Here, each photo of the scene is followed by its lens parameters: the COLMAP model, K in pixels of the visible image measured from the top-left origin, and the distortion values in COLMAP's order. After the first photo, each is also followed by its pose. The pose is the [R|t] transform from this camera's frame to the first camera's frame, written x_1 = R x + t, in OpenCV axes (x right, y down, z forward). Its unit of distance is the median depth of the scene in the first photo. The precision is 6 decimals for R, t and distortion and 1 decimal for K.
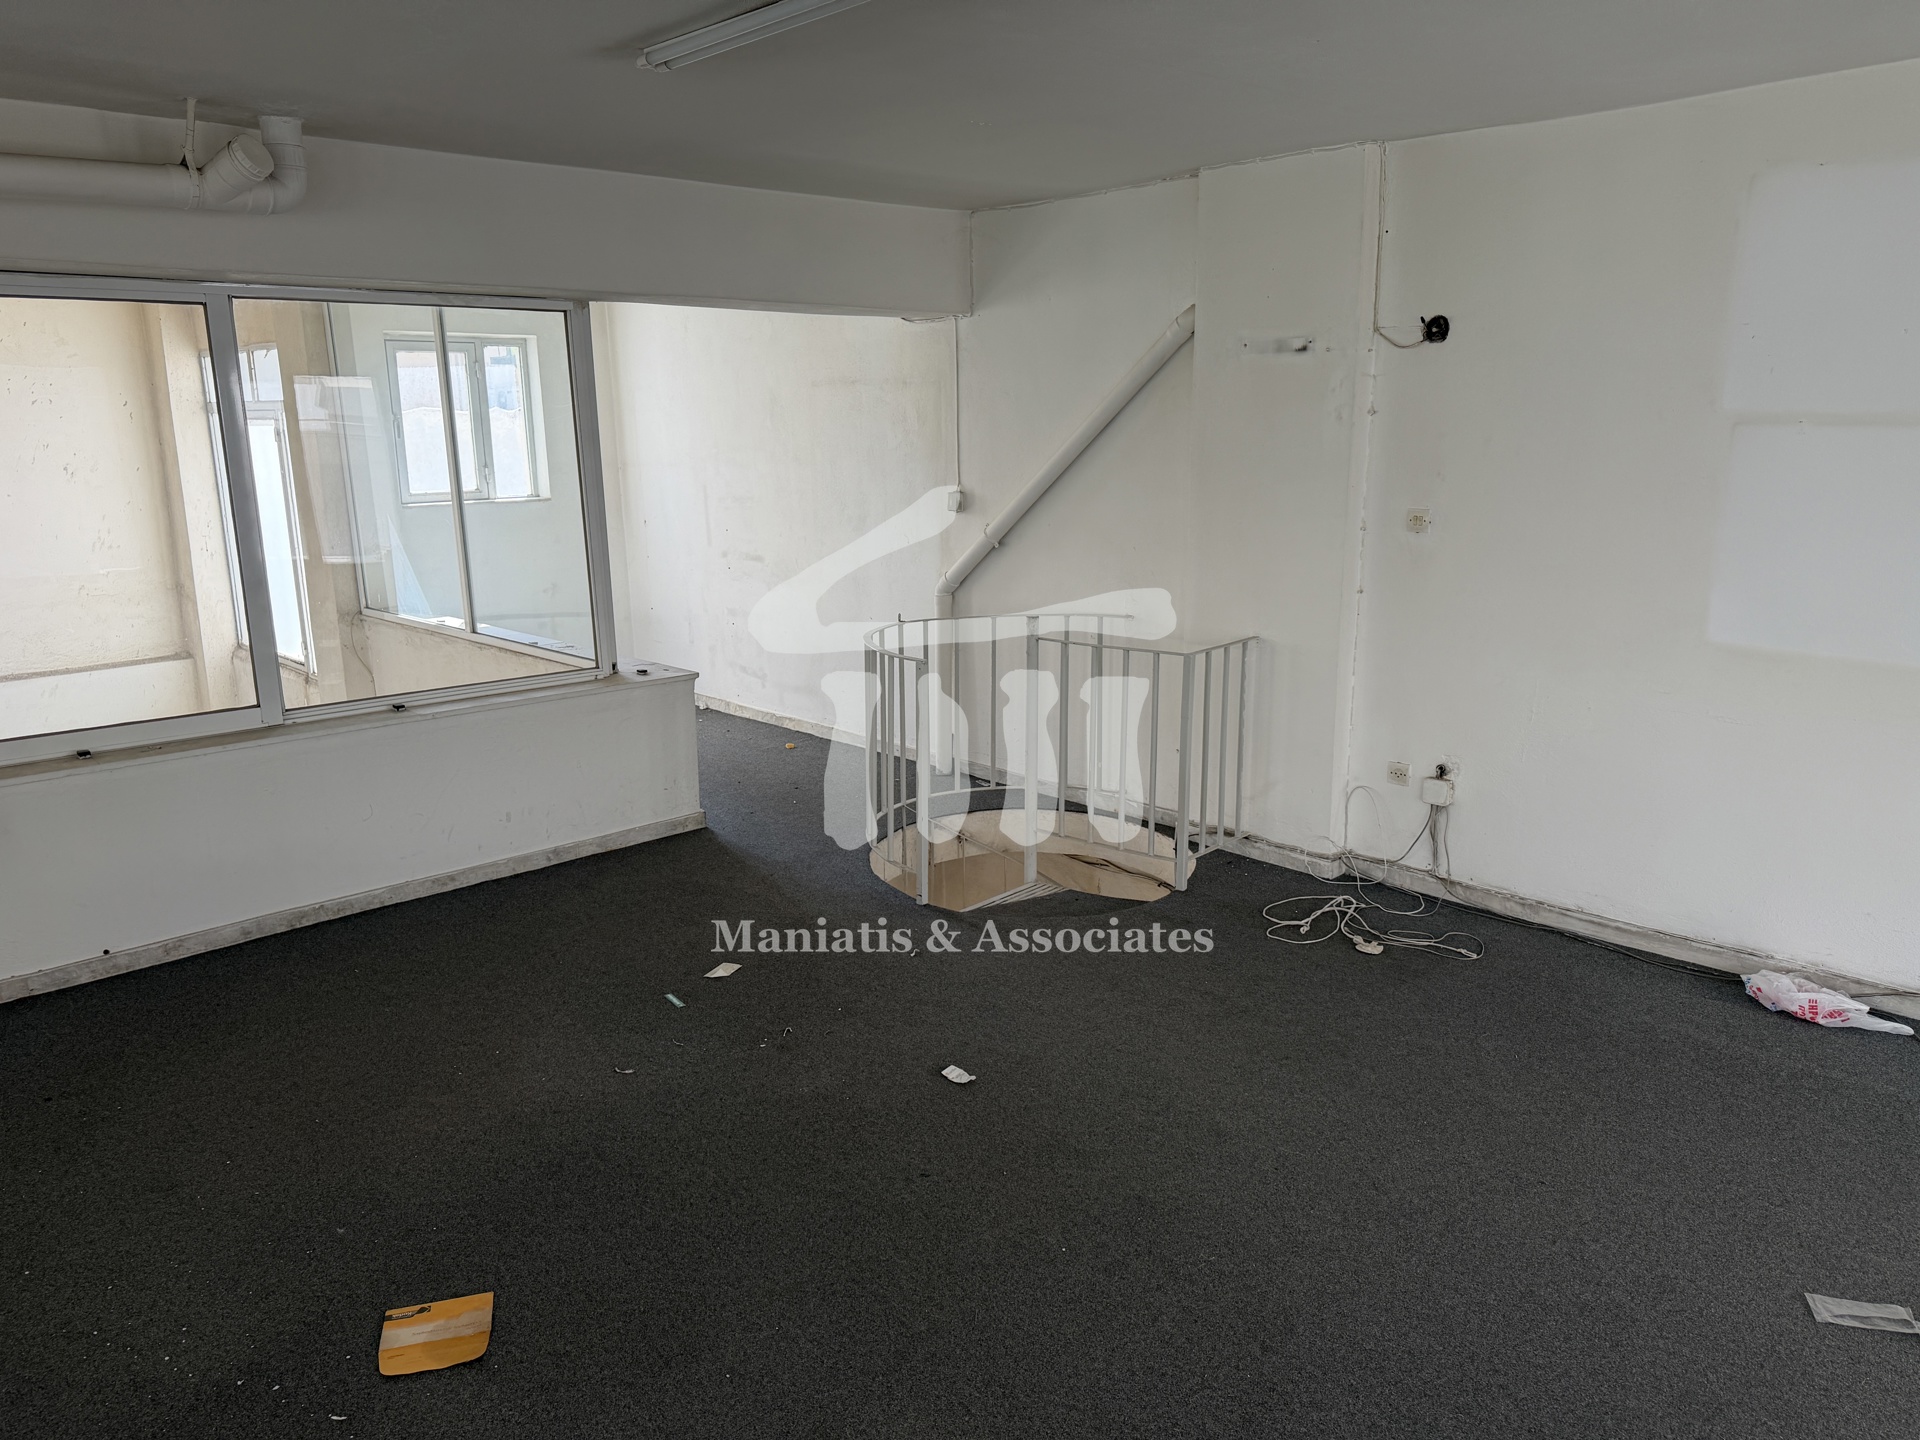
lens RADIAL K [[1350.4, 0, 948.5], [0, 1350.4, 724.8], [0, 0, 1]] dist [0.093120, -0.137297]
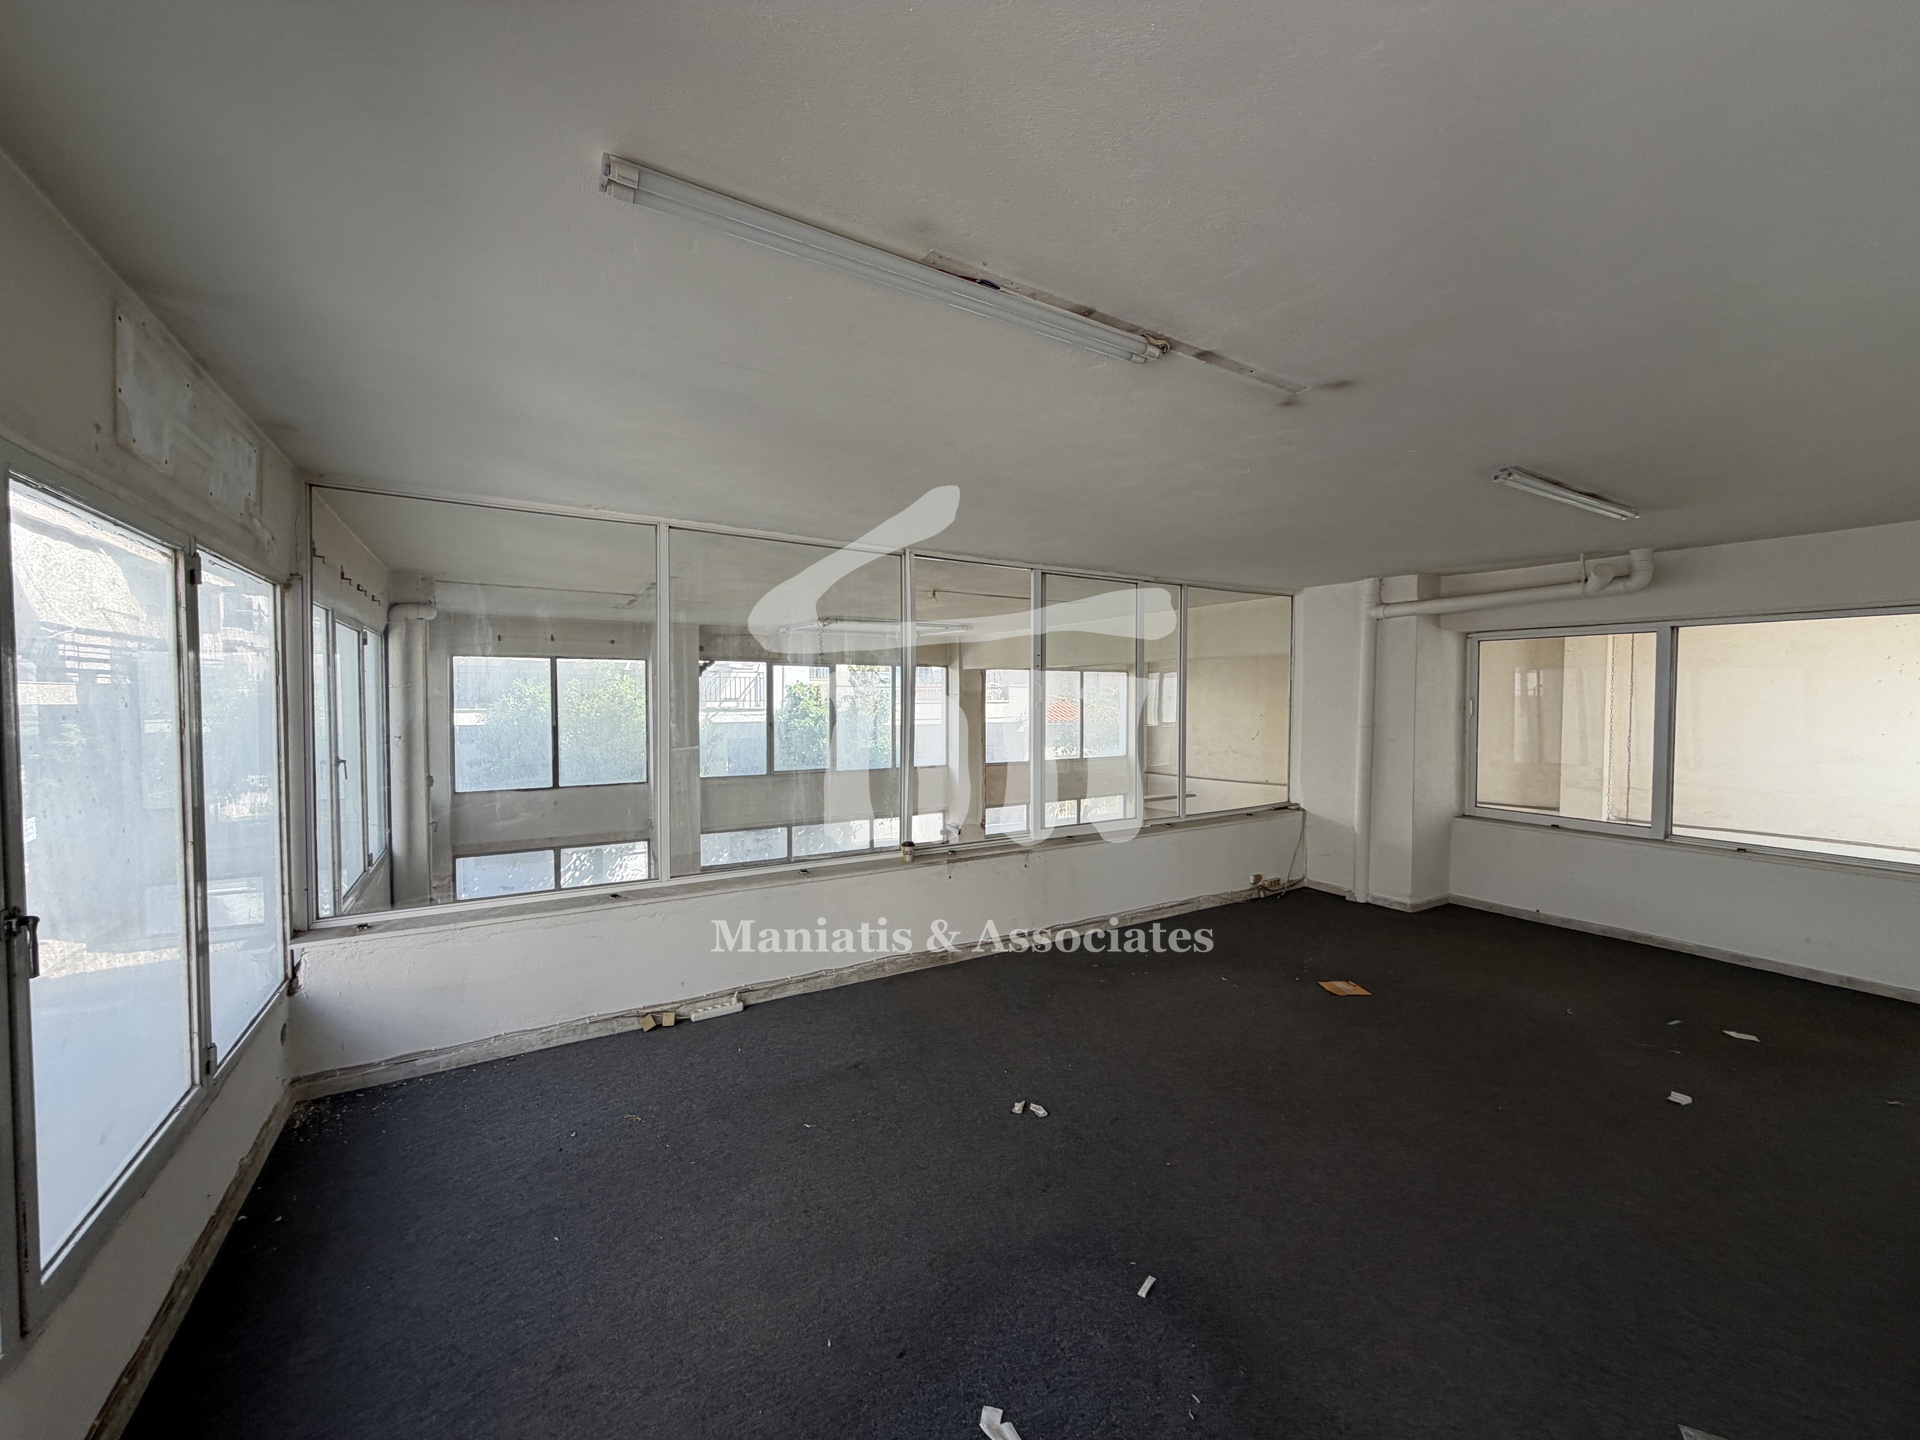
lens RADIAL K [[763.0, 0, 955.9], [0, 763.0, 721.6], [0, 0, 1]] dist [-0.001047, -0.000253]
pose [[-0.211492, 0.044867, -0.976349, 0.648134], [-0.218598, 0.971469, 0.091994, -0.037373], [0.952621, 0.232884, -0.195650, 0.188351]]
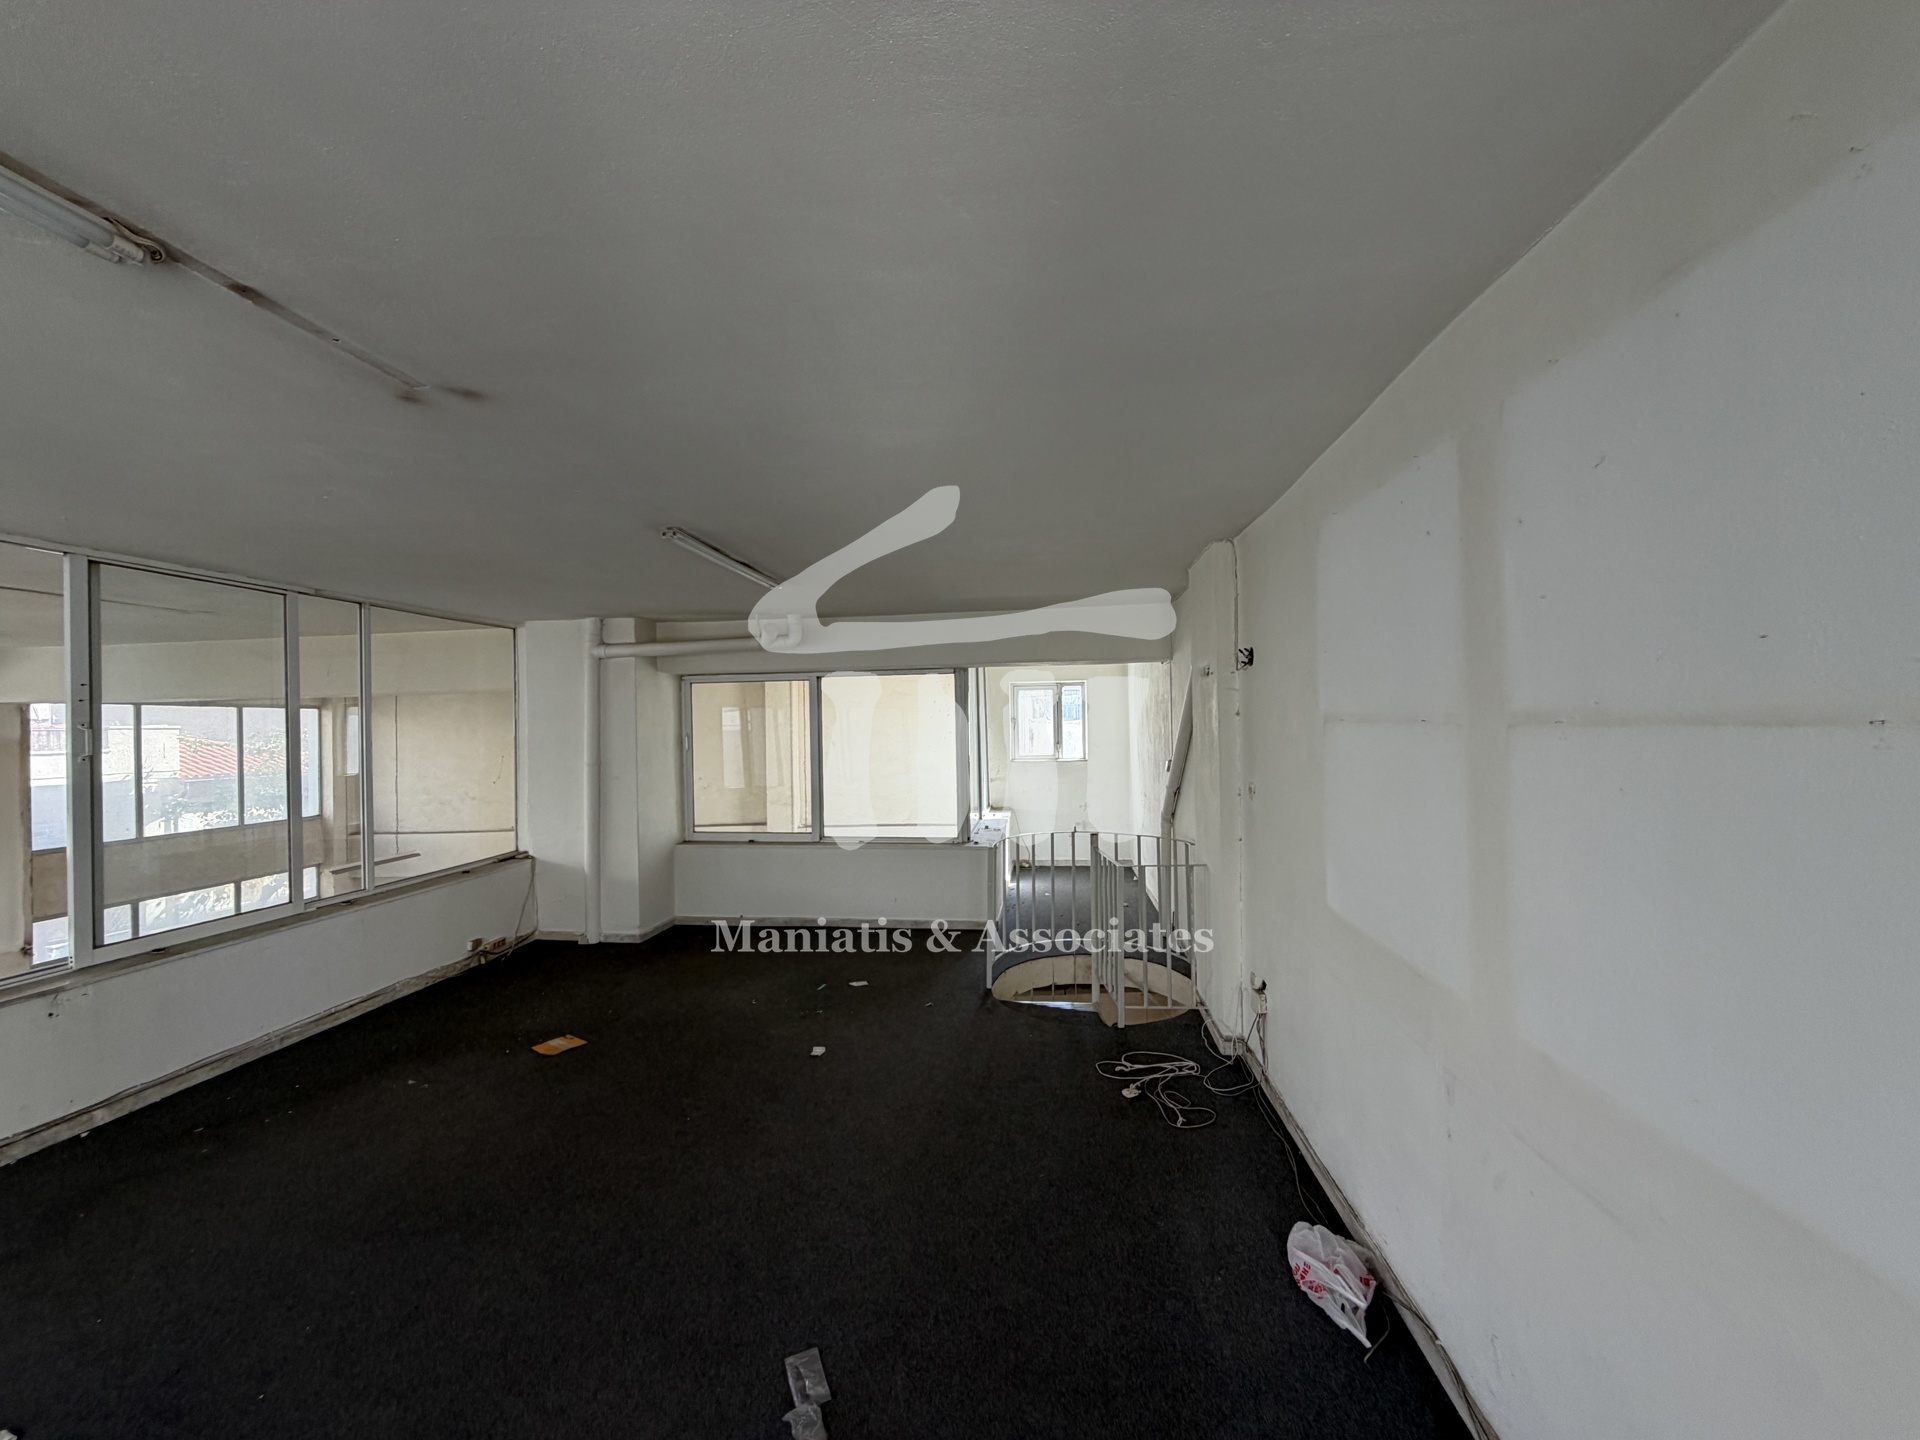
lens RADIAL K [[759.9, 0, 958.7], [0, 759.9, 723.5], [0, 0, 1]] dist [-0.003035, -0.000708]
pose [[0.632182, -0.001790, -0.774818, 0.628388], [-0.163824, 0.977081, -0.135923, -0.054737], [0.757303, 0.212861, 0.617400, 0.249777]]
